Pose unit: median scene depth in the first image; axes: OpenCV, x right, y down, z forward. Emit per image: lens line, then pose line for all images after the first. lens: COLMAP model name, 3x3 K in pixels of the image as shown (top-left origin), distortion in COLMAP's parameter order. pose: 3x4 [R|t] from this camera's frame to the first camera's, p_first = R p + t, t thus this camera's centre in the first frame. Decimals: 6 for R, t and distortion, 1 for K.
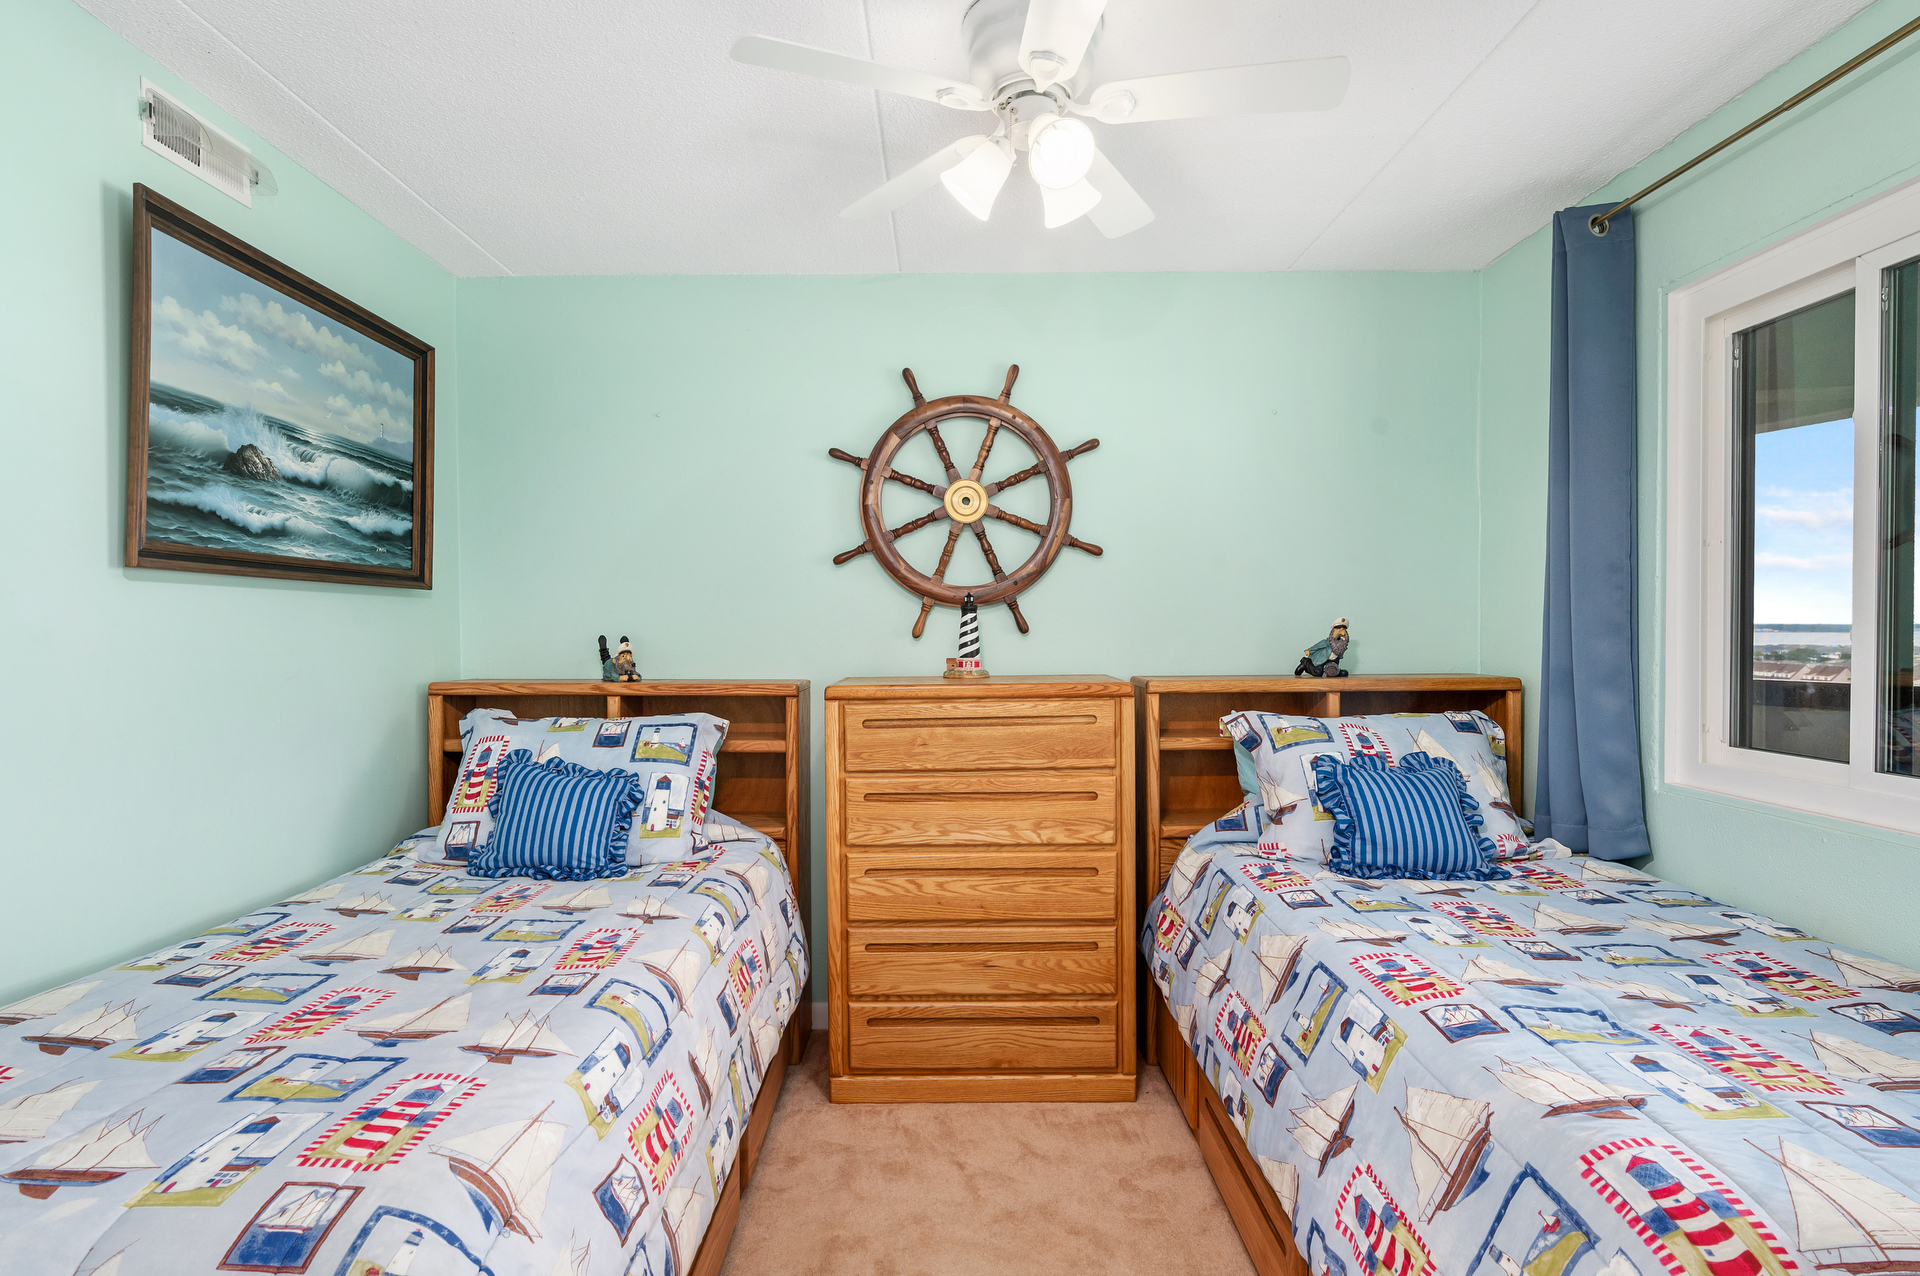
lens RADIAL K [[882.4, 0, 958.8], [0, 882.4, 637.6], [0, 0, 1]] dist [-0.010018, -0.000802]
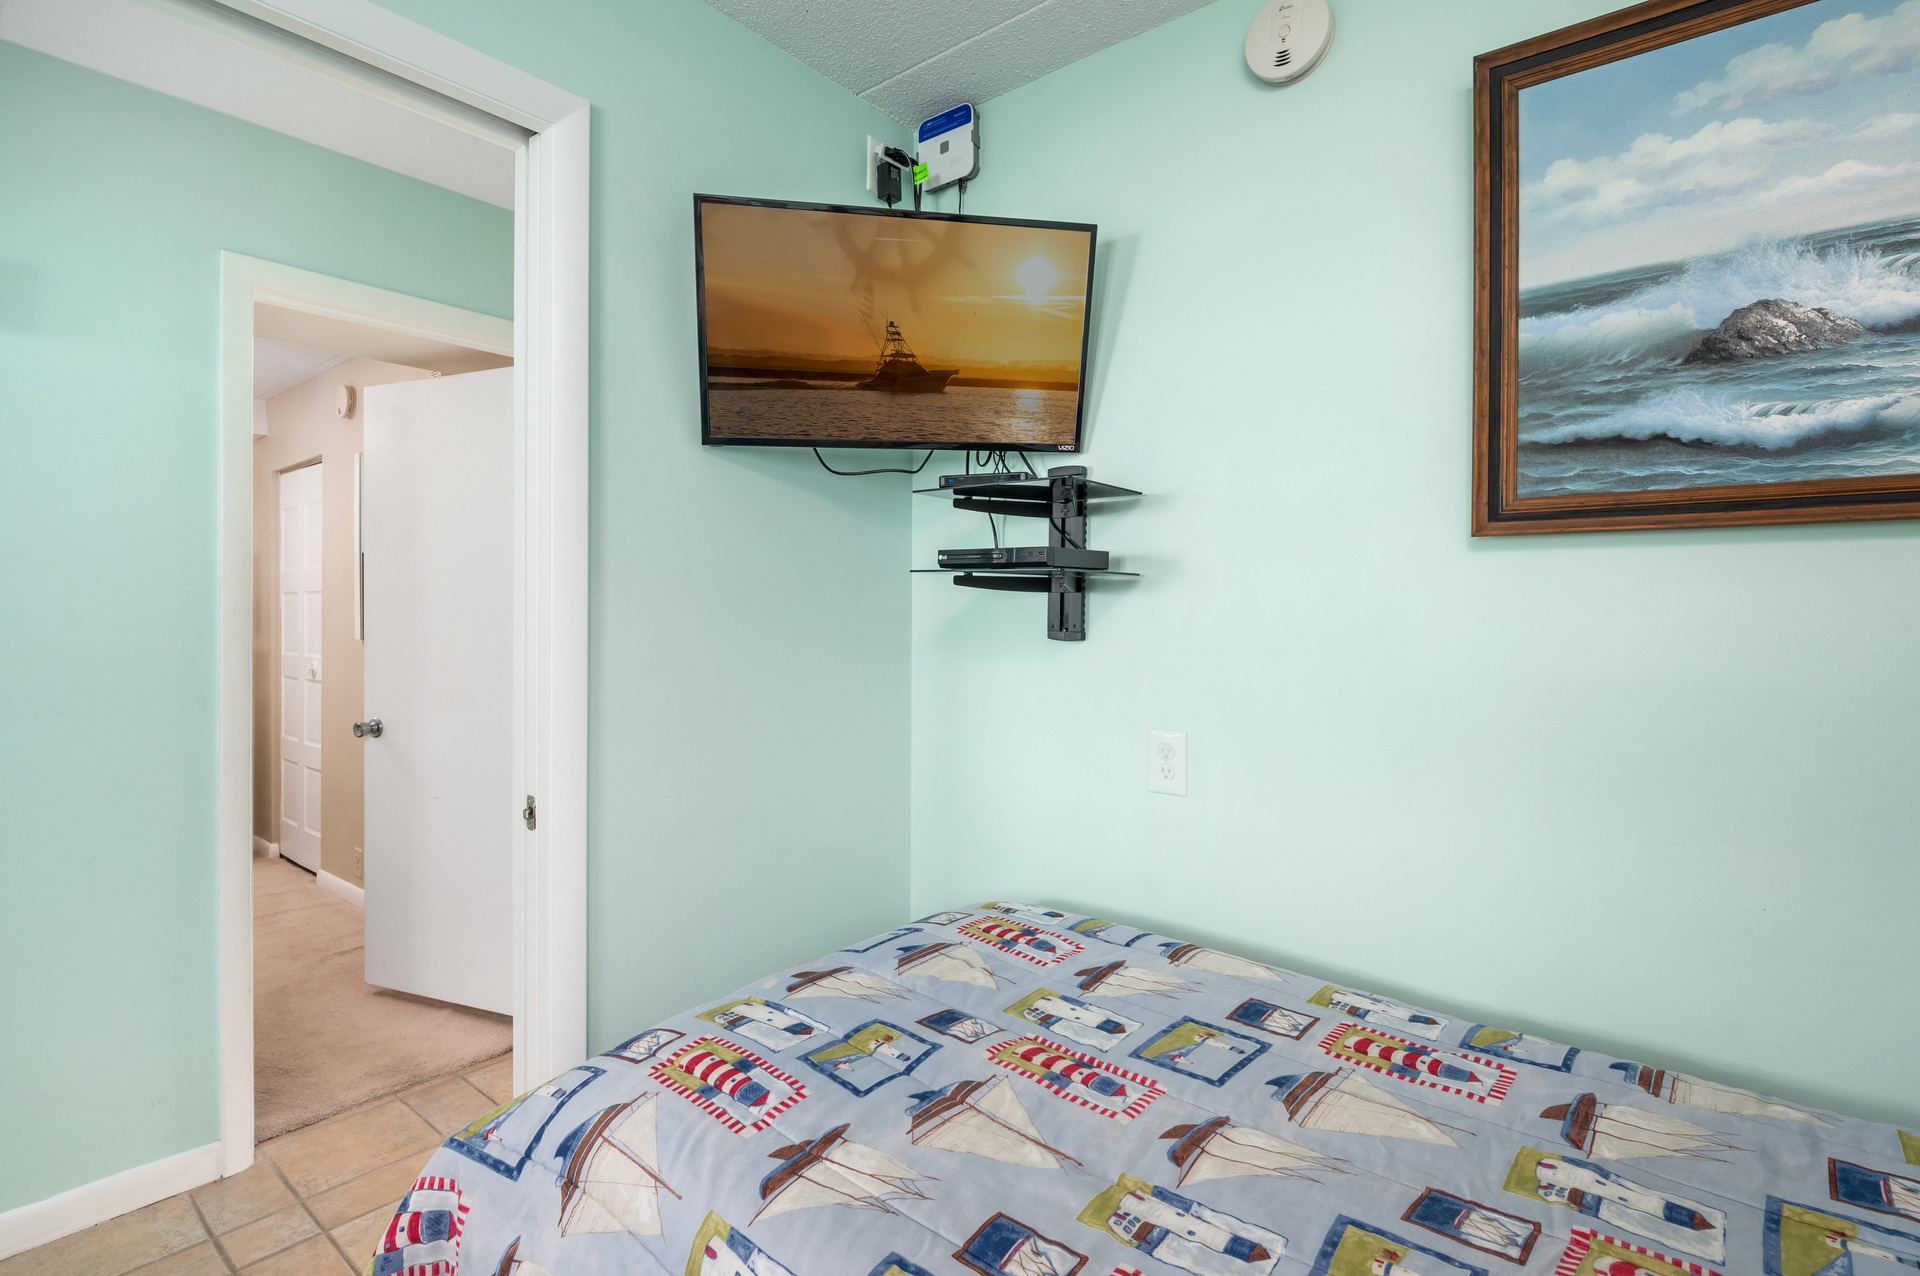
lens RADIAL K [[882.4, 0, 925.6], [0, 882.4, 627.5], [0, 0, 1]] dist [-0.010018, -0.000802]
pose [[-0.635197, 0.005118, -0.772333, 0.004742], [-0.013372, 0.999755, 0.017622, -0.003795], [0.772235, 0.021521, -0.634973, 1.052608]]
